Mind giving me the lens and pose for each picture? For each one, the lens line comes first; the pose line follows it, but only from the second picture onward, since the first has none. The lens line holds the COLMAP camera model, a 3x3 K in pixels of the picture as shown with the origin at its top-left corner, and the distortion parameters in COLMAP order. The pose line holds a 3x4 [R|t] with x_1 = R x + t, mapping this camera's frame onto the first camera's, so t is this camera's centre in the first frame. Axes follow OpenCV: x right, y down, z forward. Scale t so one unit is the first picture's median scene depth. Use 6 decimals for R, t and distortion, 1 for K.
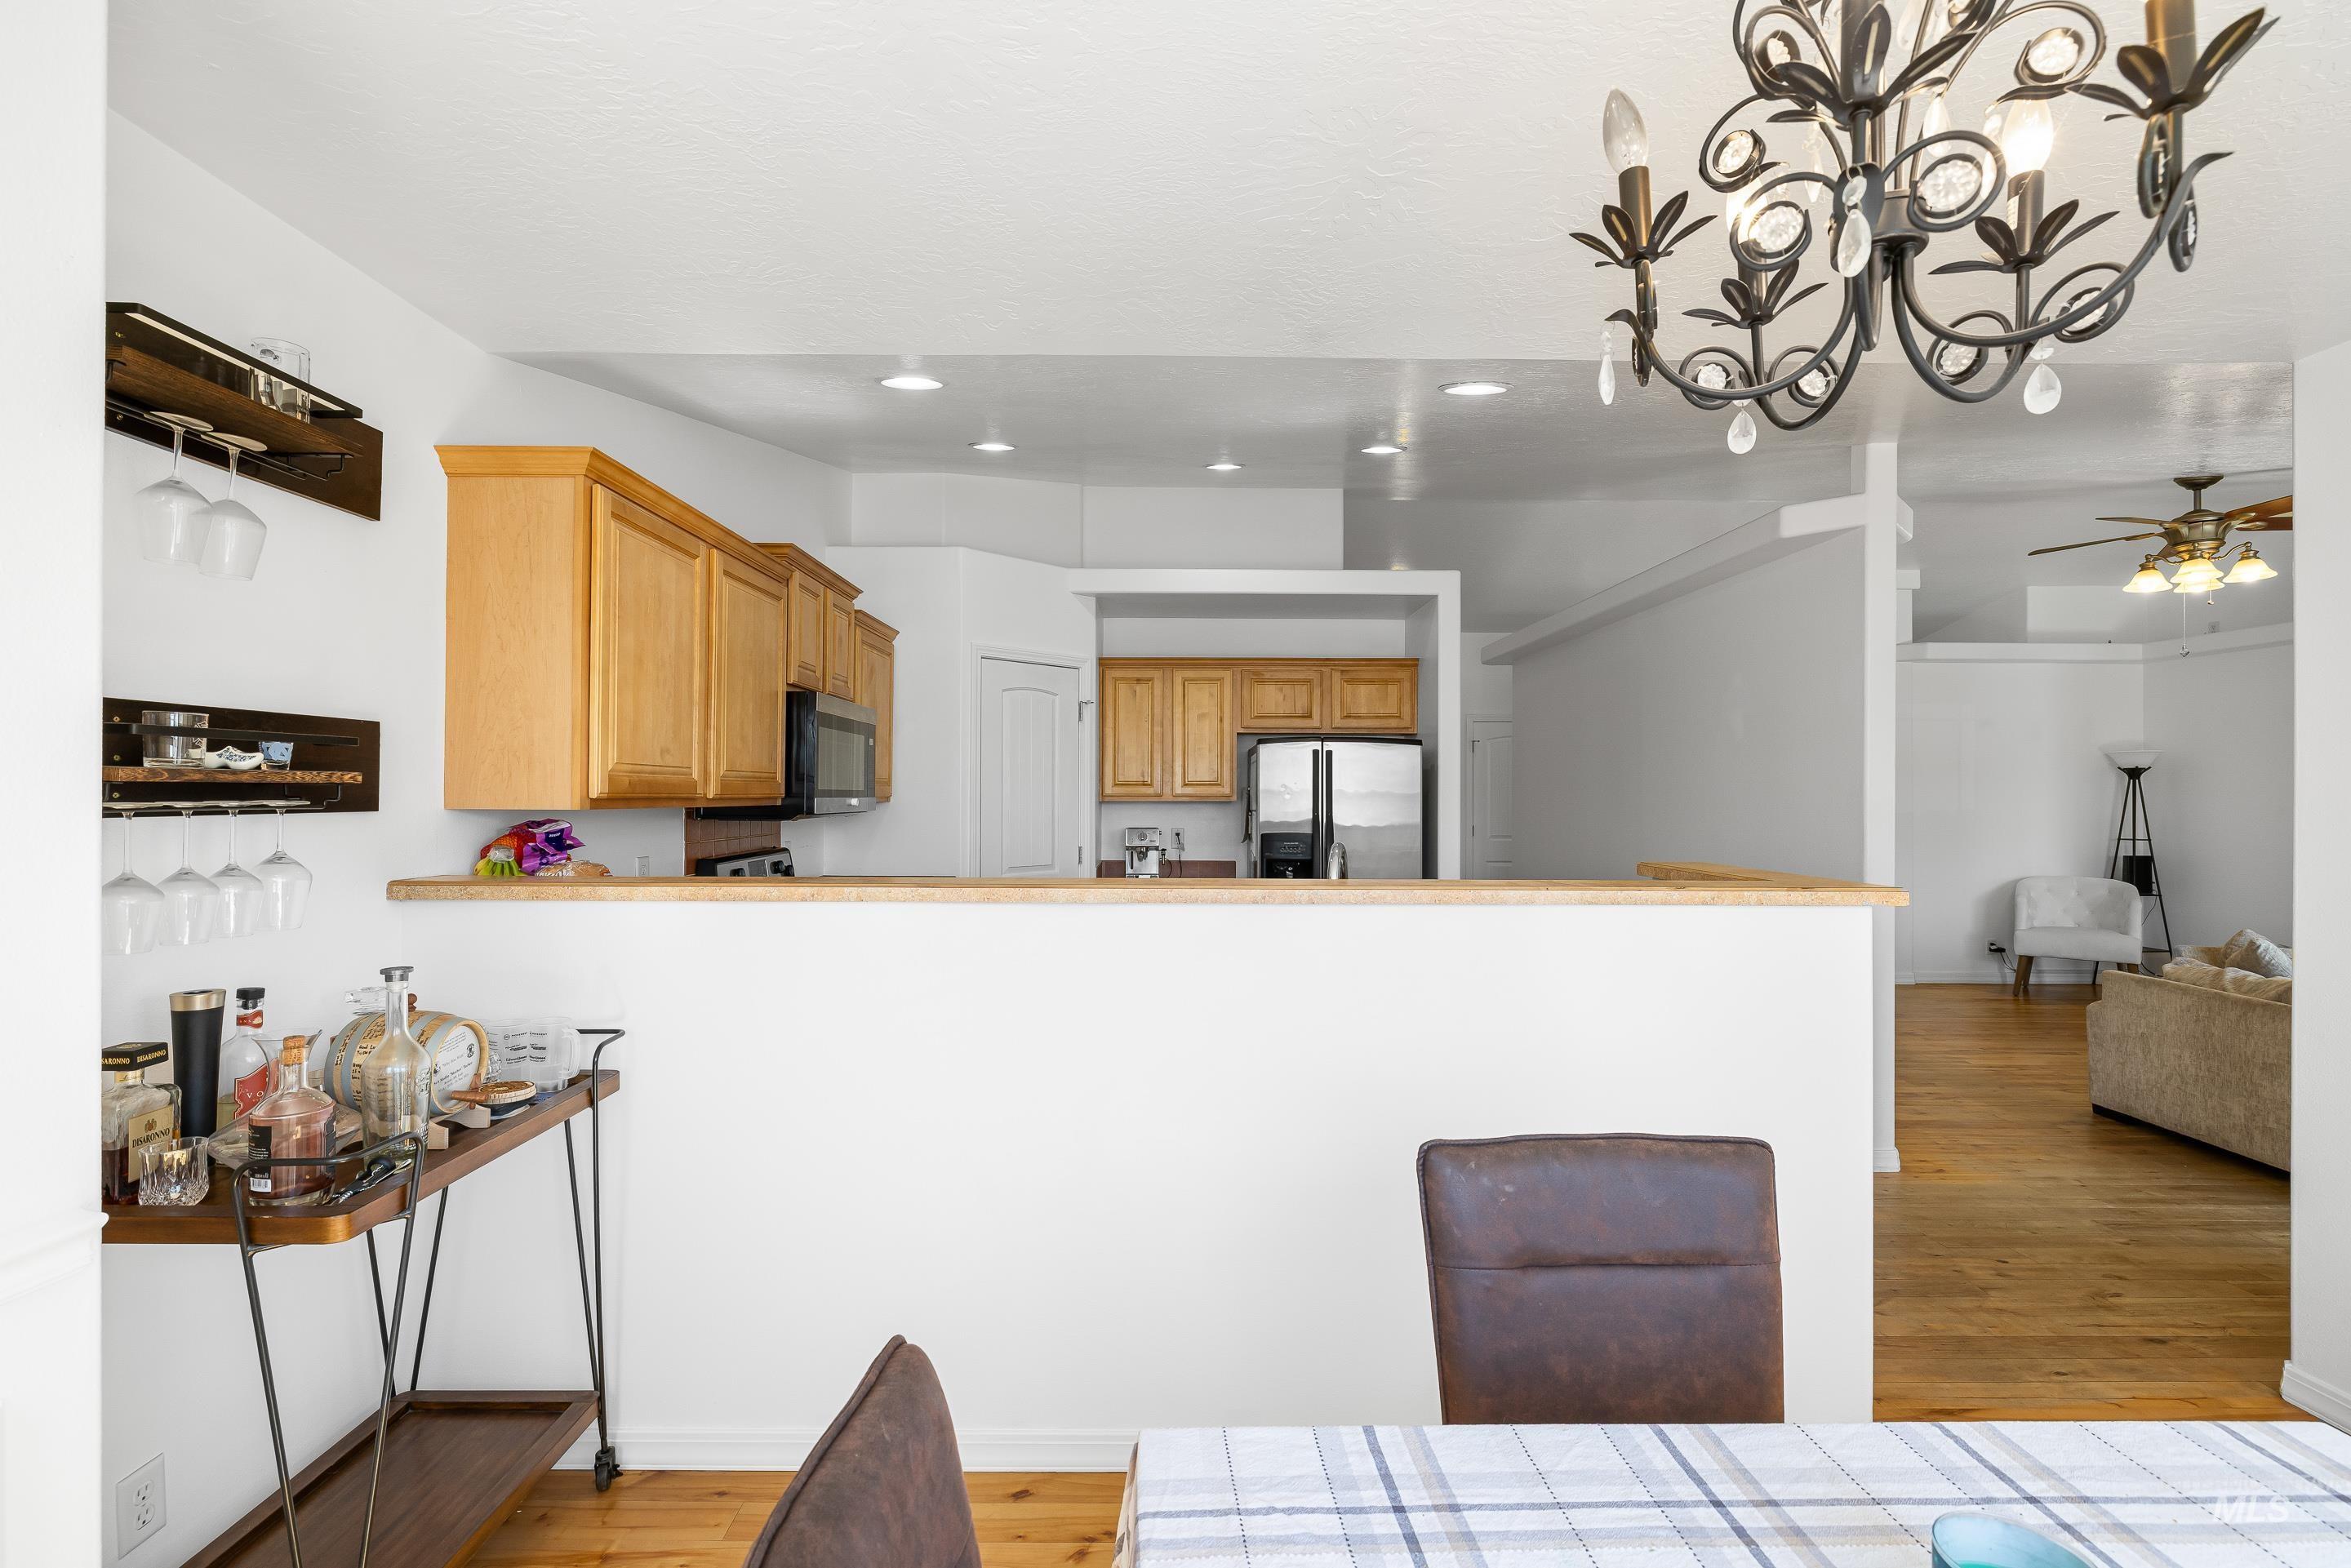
lens RADIAL K [[1029.9, 0, 1176.5], [0, 1029.9, 788.8], [0, 0, 1]] dist [0.000670, 0.000032]
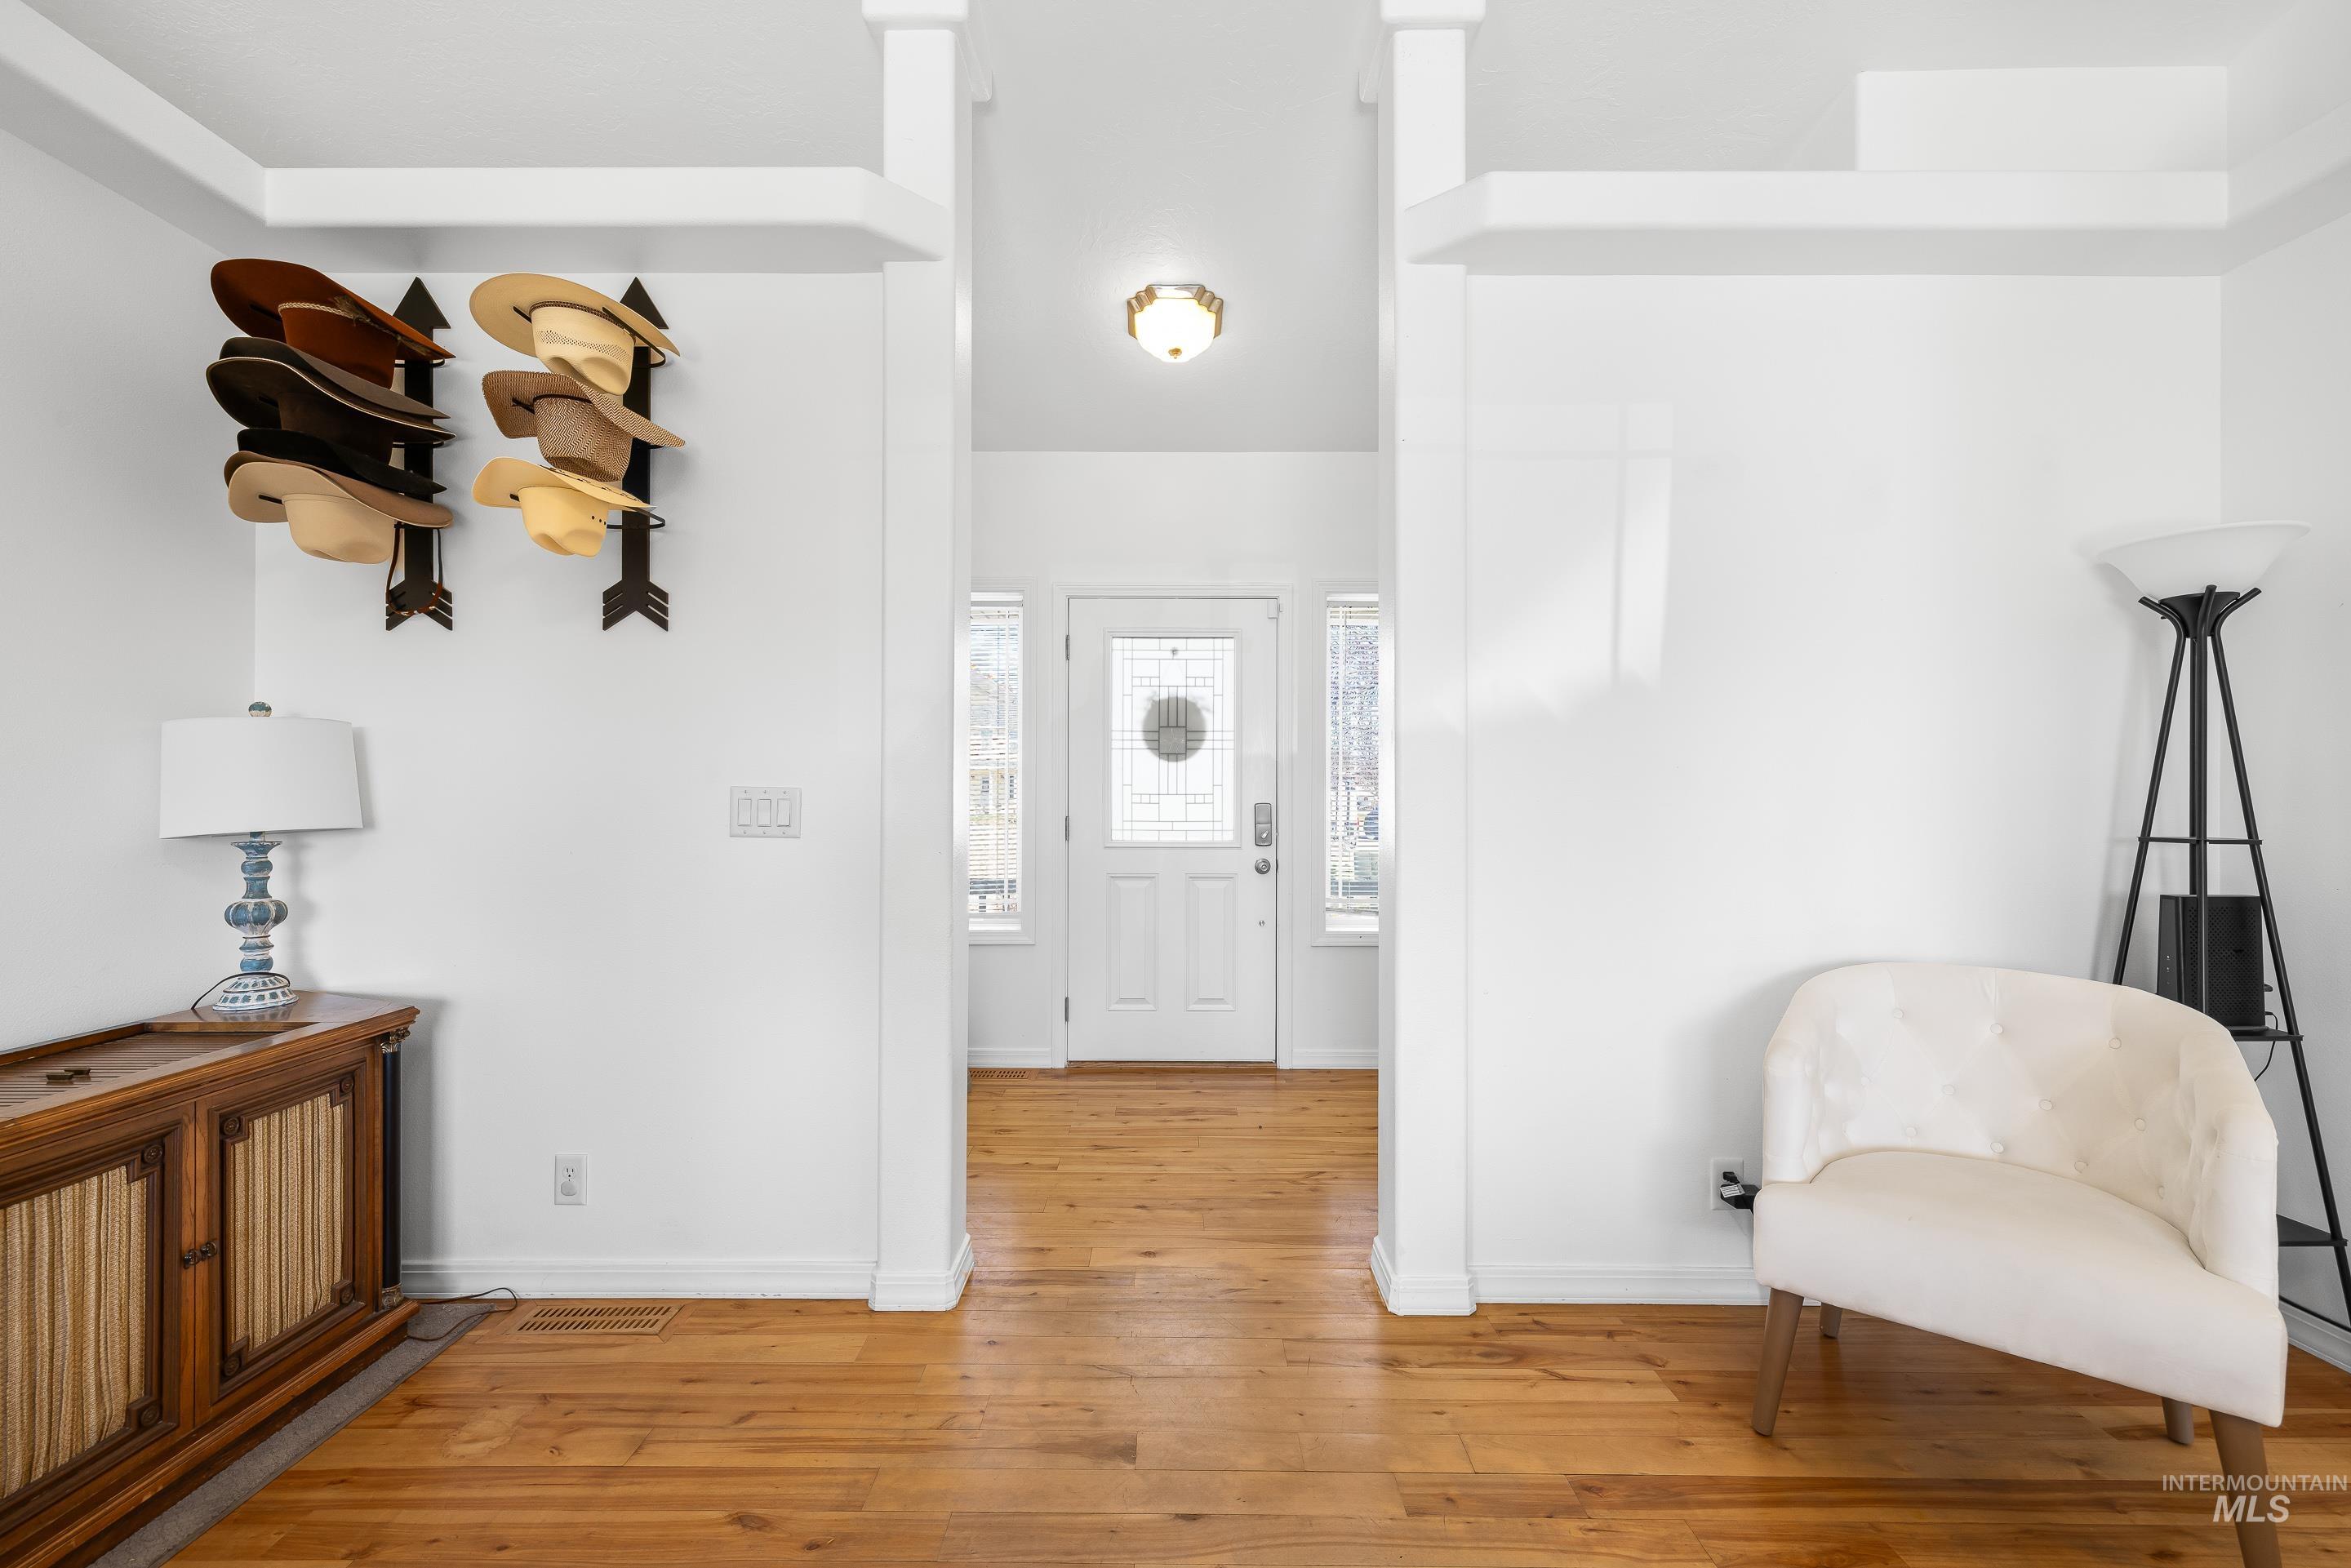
lens RADIAL K [[1005.7, 0, 1174.8], [0, 1005.7, 789.2], [0, 0, 1]] dist [0.011680, -0.001027]
pose [[0.999990, -0.000278, -0.004360, 0.642771], [0.000299, 0.999989, 0.004707, 0.033542], [0.004358, -0.004708, 0.999979, 0.713304]]
